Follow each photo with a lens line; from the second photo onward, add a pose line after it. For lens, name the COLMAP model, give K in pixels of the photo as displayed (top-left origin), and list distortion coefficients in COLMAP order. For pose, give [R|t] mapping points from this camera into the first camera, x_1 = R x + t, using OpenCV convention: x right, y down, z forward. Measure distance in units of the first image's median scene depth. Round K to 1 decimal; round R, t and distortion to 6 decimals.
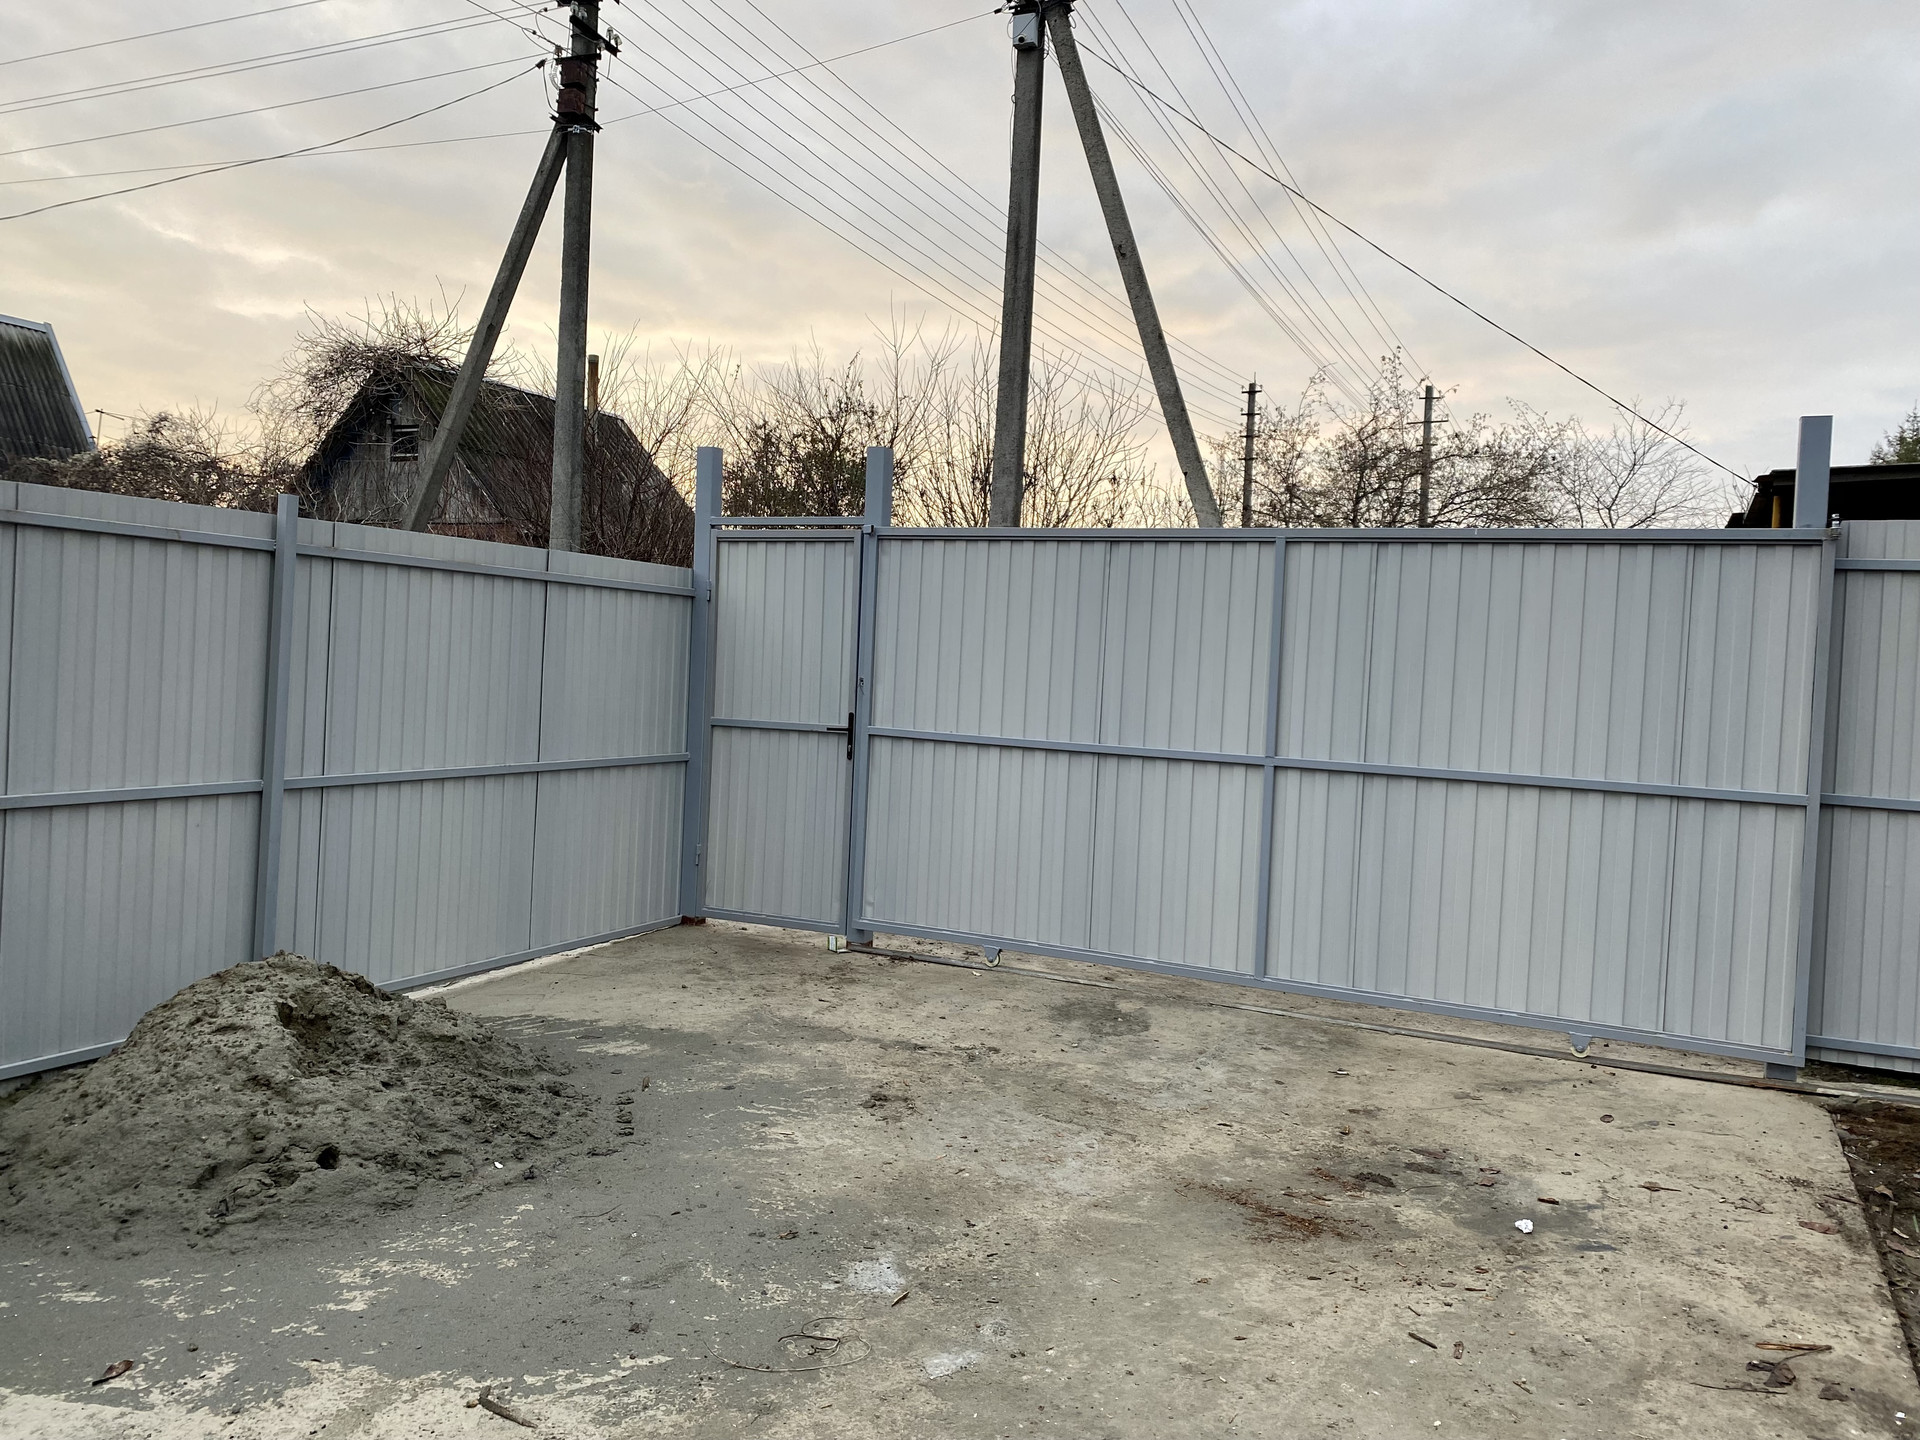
lens RADIAL K [[1434.4, 0, 960.0], [0, 1434.4, 720.0], [0, 0, 1]] dist [0.003521, 0.007896]
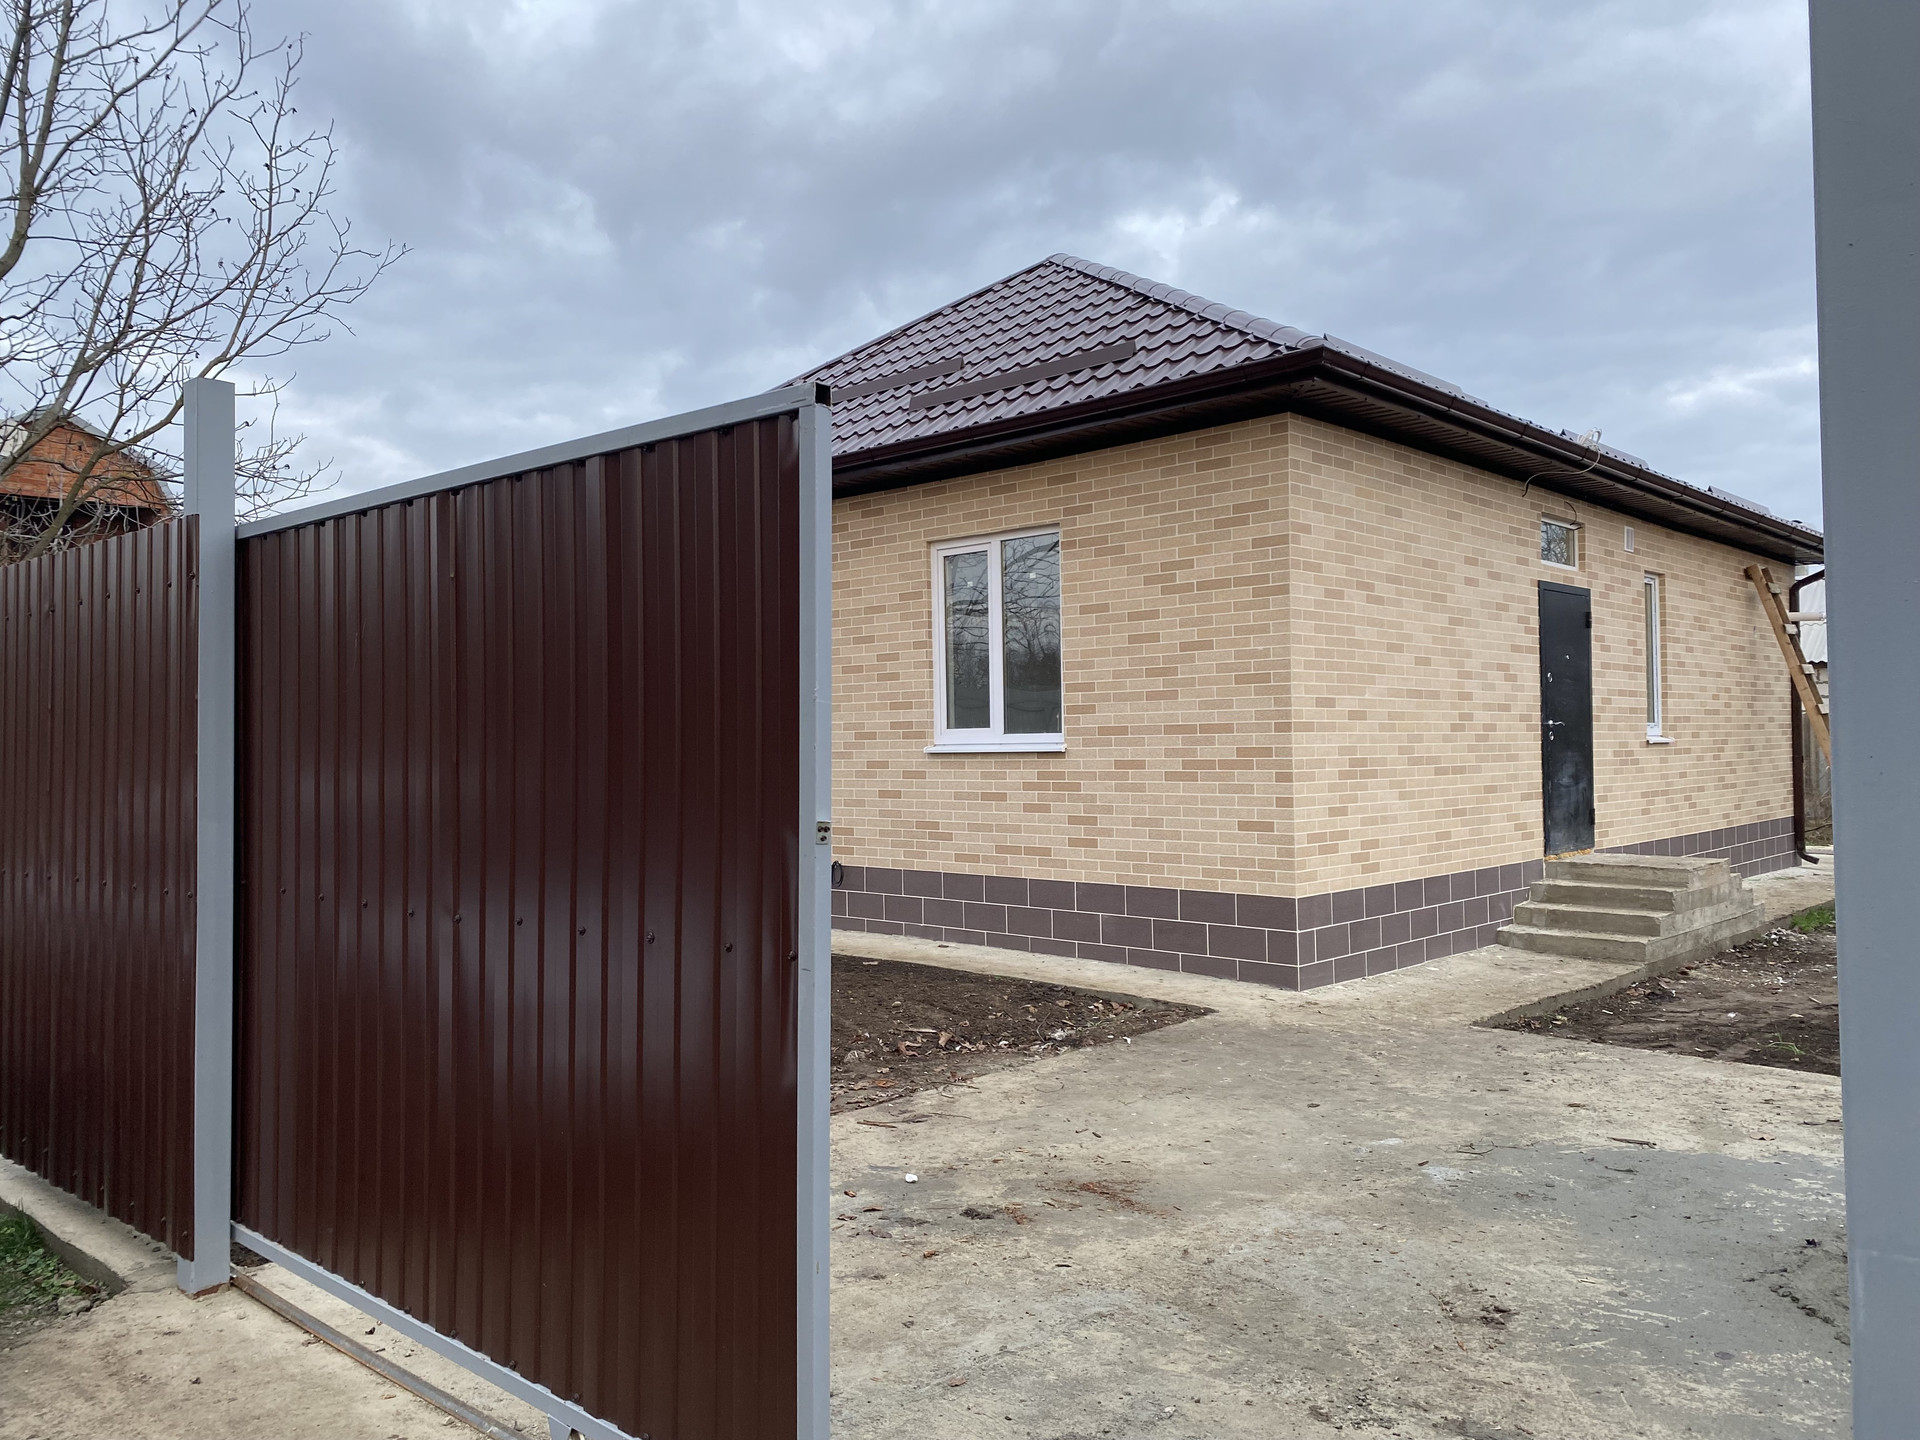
lens RADIAL K [[1434.4, 0, 960.0], [0, 1434.4, 720.0], [0, 0, 1]] dist [0.003521, 0.007896]
pose [[-0.958576, -0.024529, 0.283779, 0.006495], [-0.016538, 0.999397, 0.030521, -0.078686], [-0.284356, 0.024563, -0.958404, 1.981462]]
